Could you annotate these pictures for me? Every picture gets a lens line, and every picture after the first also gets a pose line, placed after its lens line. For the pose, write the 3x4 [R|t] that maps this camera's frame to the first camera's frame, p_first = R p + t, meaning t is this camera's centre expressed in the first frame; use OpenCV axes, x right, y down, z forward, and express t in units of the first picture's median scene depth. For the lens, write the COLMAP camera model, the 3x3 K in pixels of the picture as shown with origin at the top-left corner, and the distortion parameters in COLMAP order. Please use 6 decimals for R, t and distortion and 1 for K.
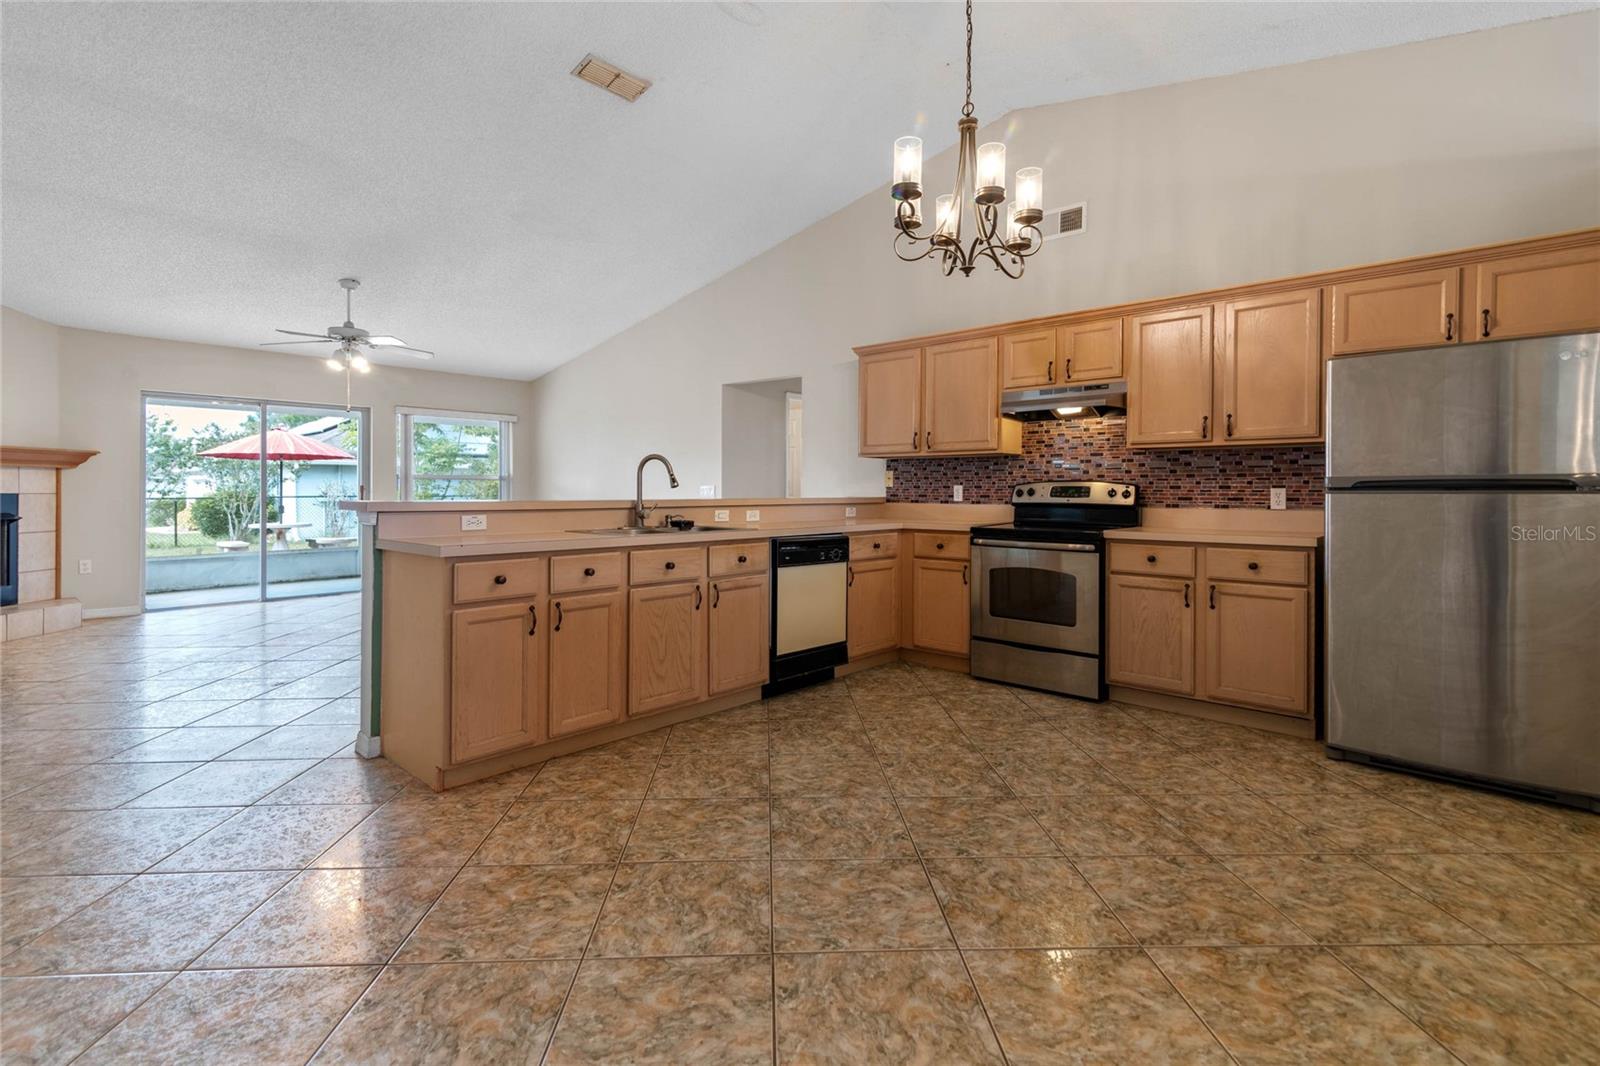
lens RADIAL K [[723.2, 0, 793.0], [0, 723.2, 479.3], [0, 0, 1]] dist [0.011508, -0.001702]
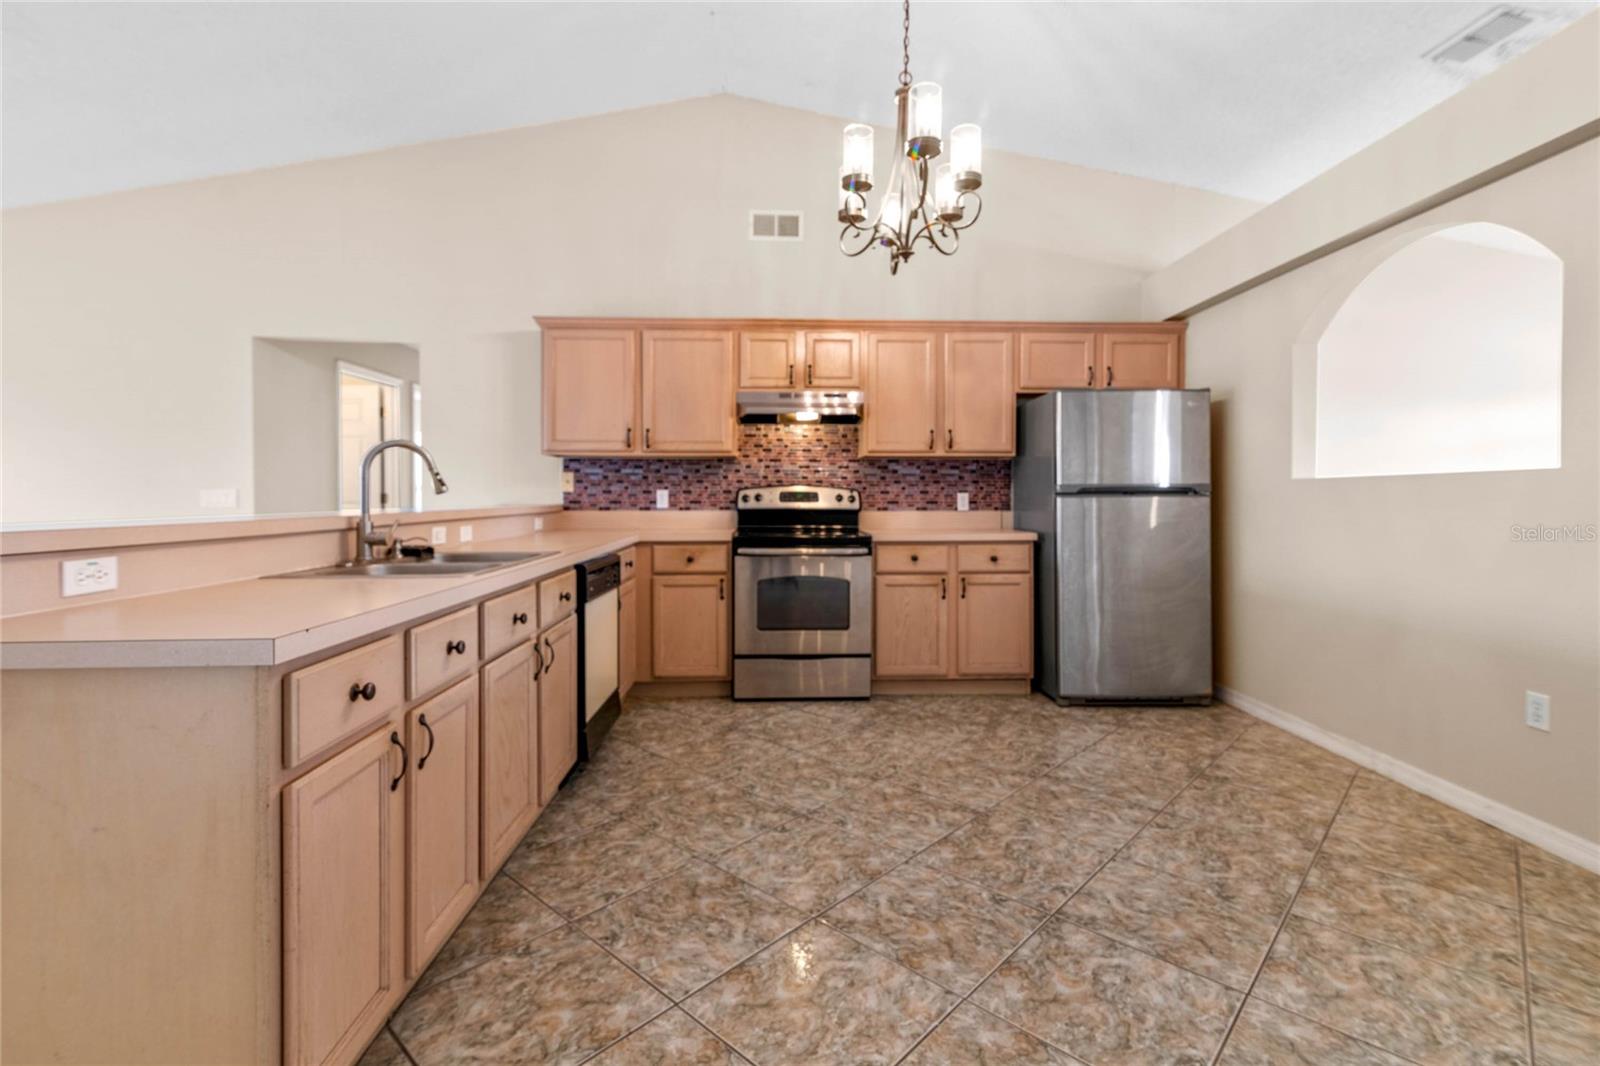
lens RADIAL K [[723.2, 0, 790.0], [0, 723.2, 492.5], [0, 0, 1]] dist [0.011508, -0.001702]
pose [[0.722892, -0.001402, 0.690959, -0.376896], [-0.007976, 0.999914, 0.010373, 0.000997], [-0.690915, -0.013010, 0.722819, 0.332850]]
